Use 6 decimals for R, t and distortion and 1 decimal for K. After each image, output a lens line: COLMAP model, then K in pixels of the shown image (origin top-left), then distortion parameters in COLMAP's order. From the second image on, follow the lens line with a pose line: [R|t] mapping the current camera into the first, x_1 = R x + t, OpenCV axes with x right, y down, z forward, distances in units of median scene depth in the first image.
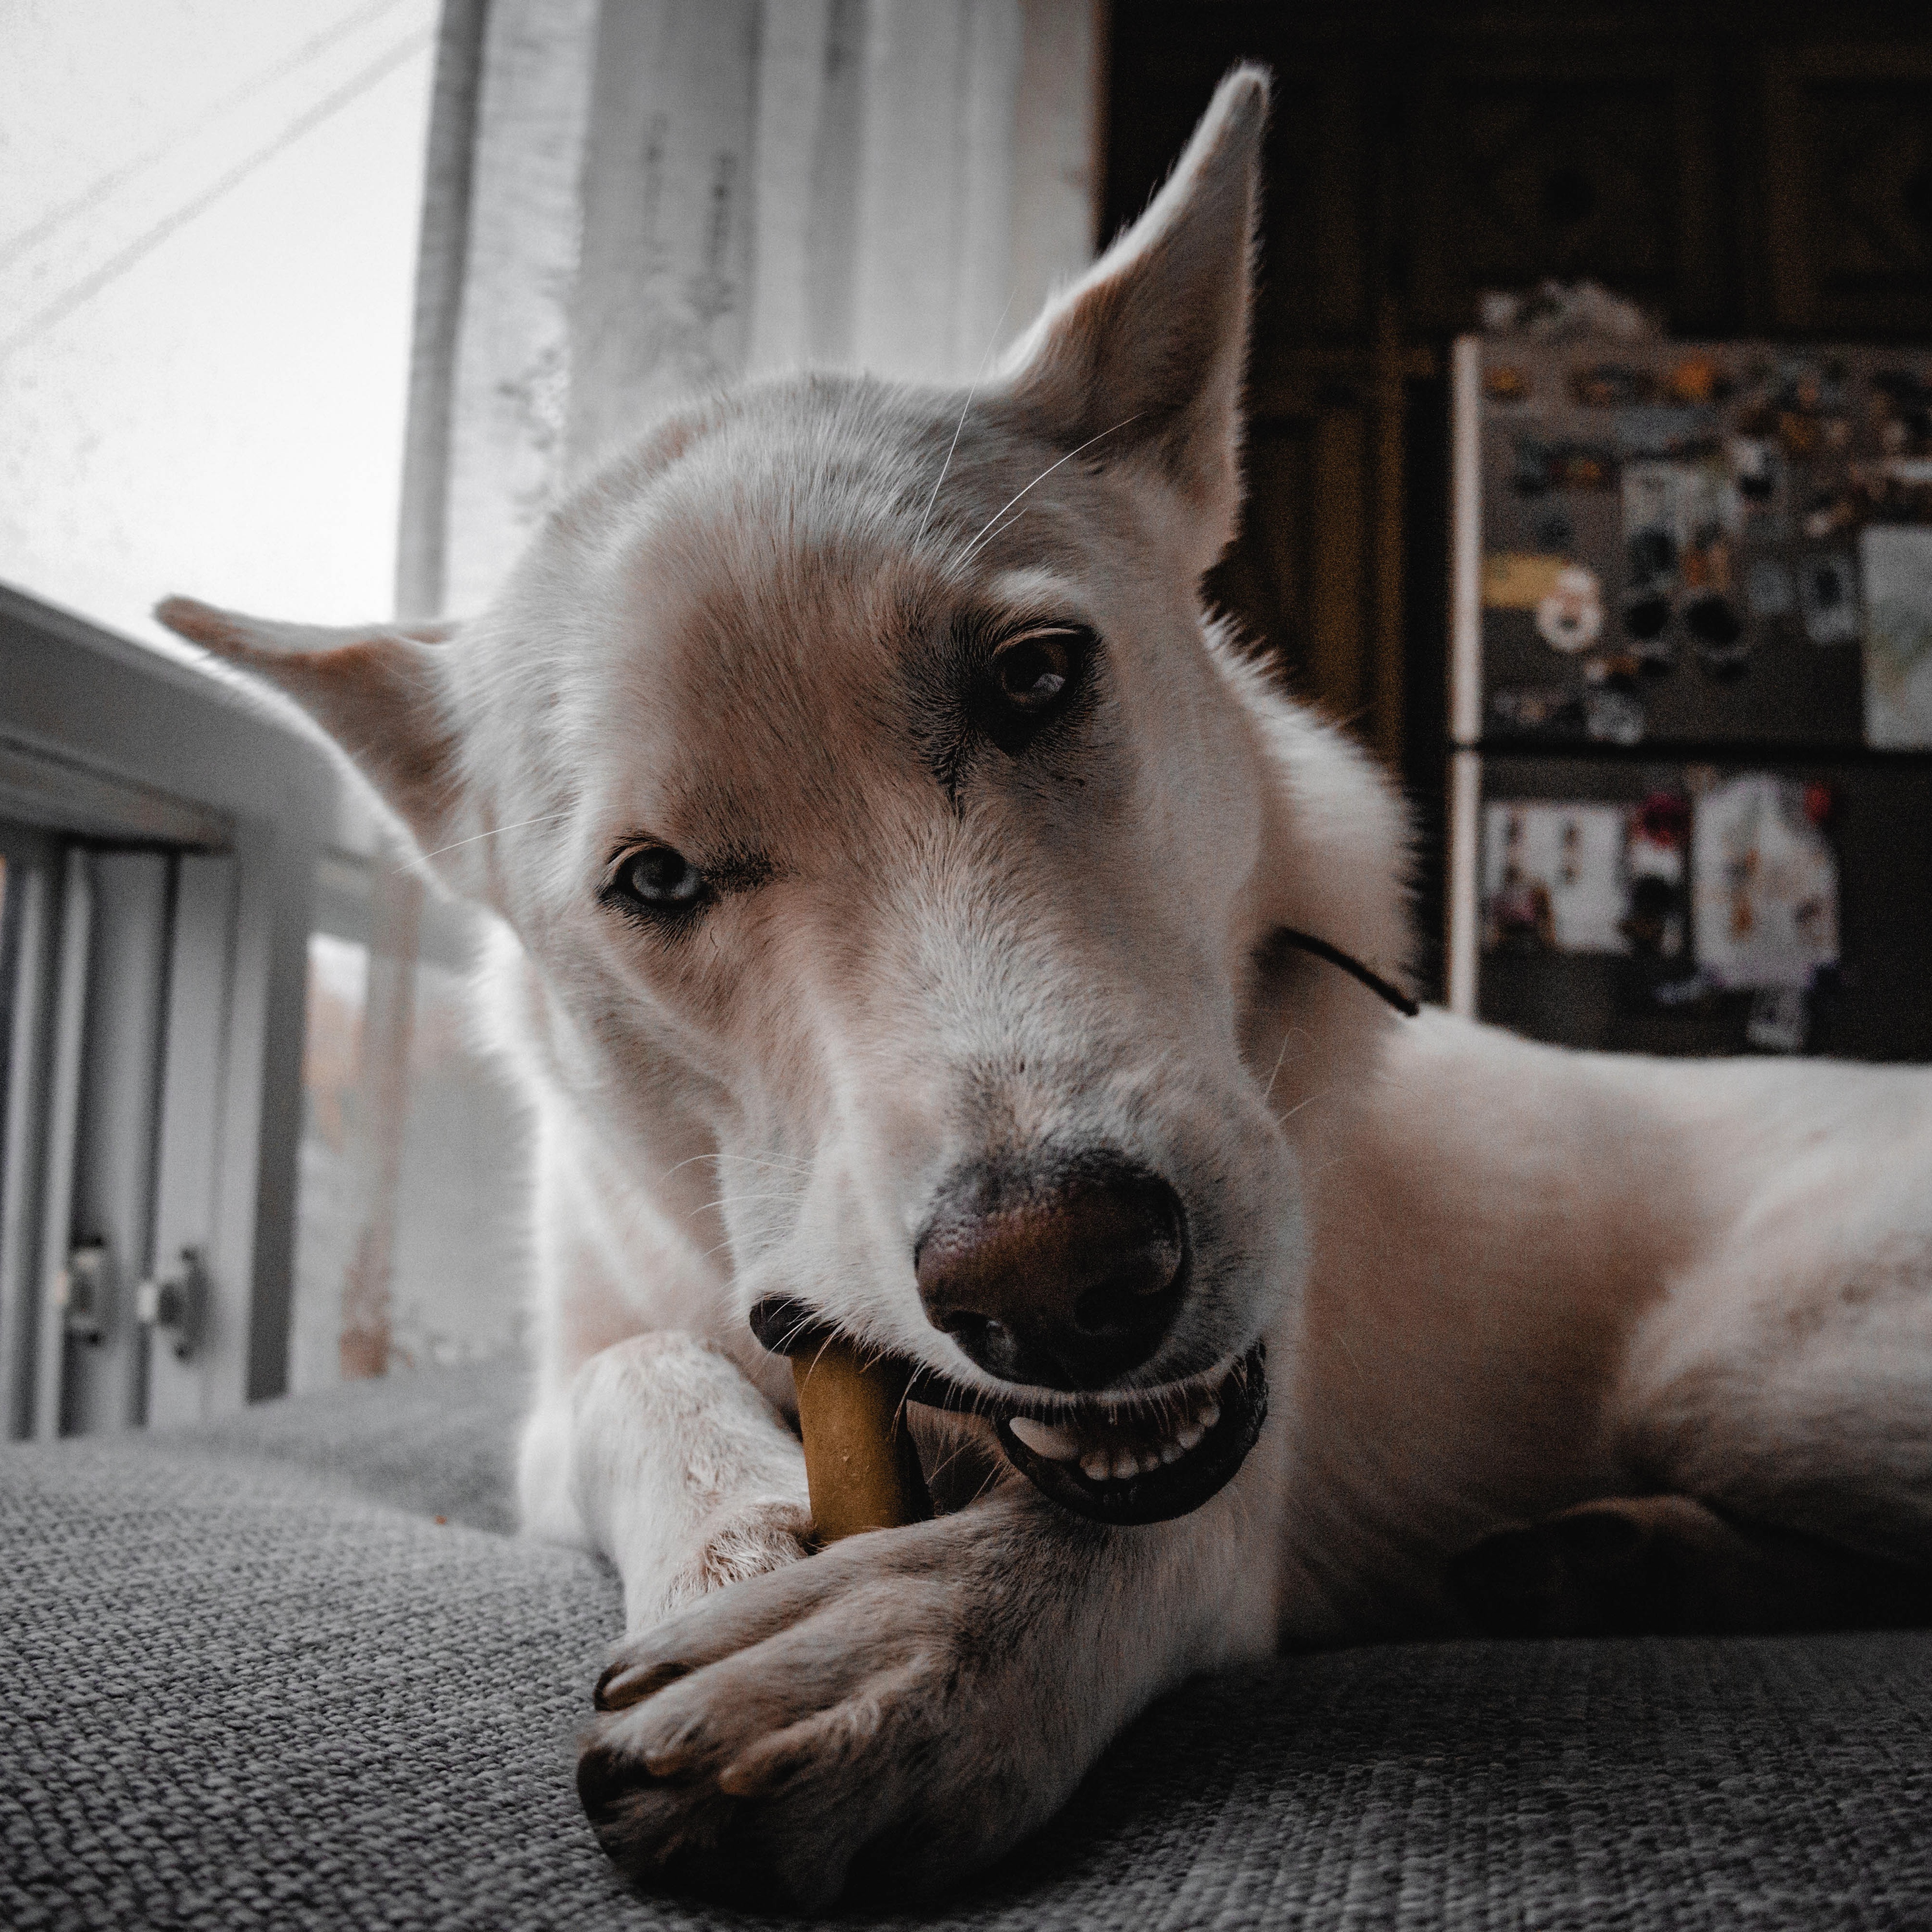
lens RADIAL K [[2558.1, 0, 966.0], [0, 2558.1, 966.0], [0, 0, 1]] dist [-0.192376, -0.009451]
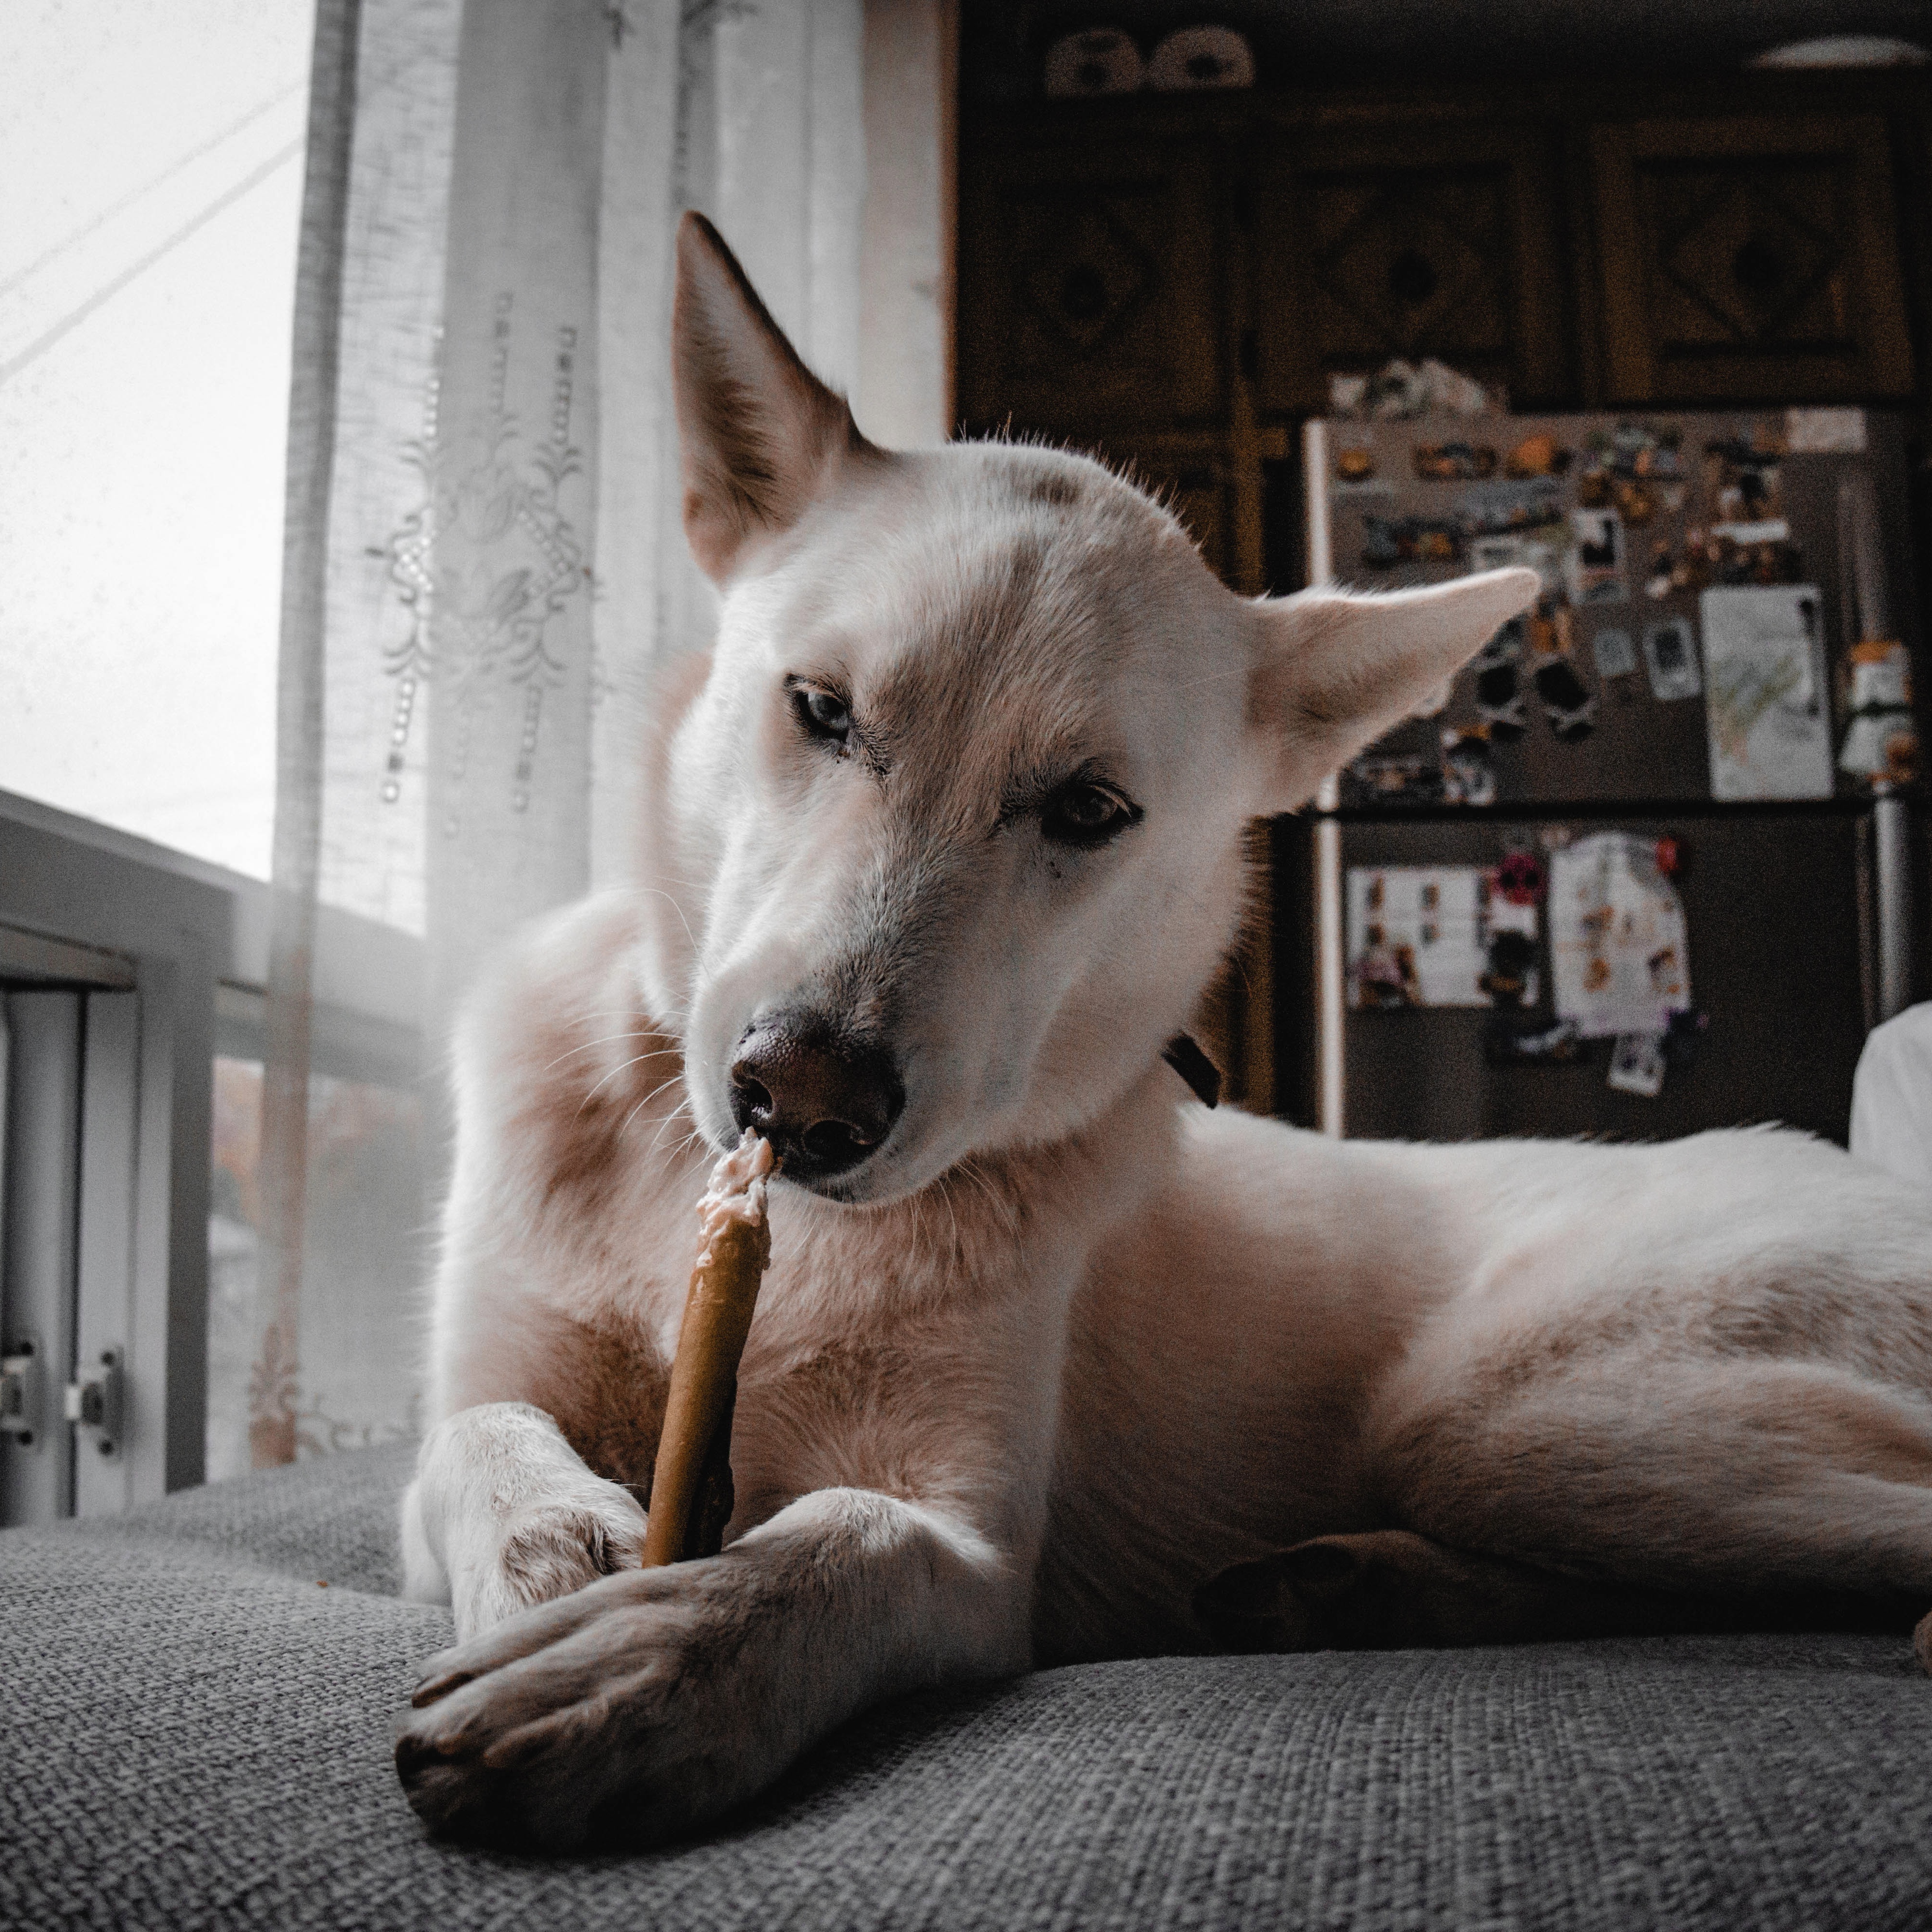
lens RADIAL K [[2558.1, 0, 966.0], [0, 2558.1, 966.0], [0, 0, 1]] dist [-0.192376, -0.009451]
pose [[0.998836, -0.037297, 0.030598, 0.039839], [0.037976, 0.999038, -0.021948, -0.019303], [-0.029750, 0.023085, 0.999291, -0.110837]]
